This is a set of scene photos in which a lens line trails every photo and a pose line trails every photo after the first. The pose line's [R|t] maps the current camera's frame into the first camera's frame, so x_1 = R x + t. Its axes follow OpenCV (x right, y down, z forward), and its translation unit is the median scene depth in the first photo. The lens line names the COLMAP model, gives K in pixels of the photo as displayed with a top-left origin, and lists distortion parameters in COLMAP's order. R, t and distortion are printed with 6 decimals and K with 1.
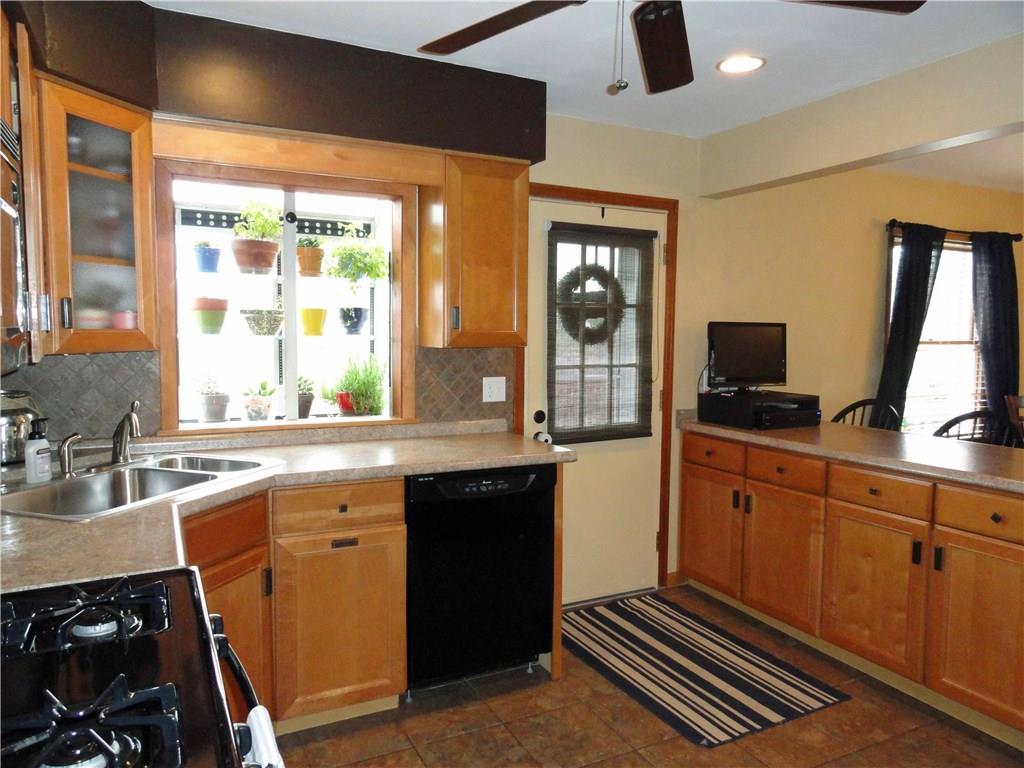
lens RADIAL K [[718.2, 0, 510.4], [0, 718.2, 382.5], [0, 0, 1]] dist [0.000518, 0.013237]
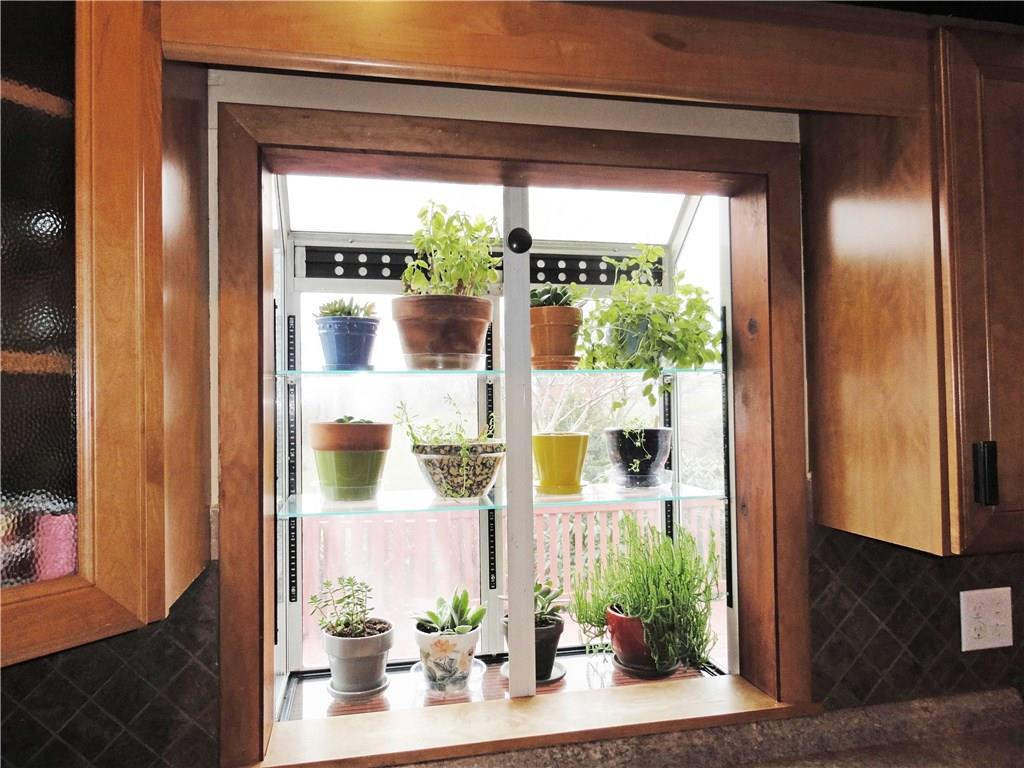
lens RADIAL K [[718.2, 0, 515.8], [0, 718.2, 385.3], [0, 0, 1]] dist [0.000518, 0.013237]
pose [[0.970318, -0.033044, -0.239566, -0.191810], [0.008400, 0.994628, -0.103168, -0.088461], [0.241688, 0.098094, 0.965383, 0.543706]]
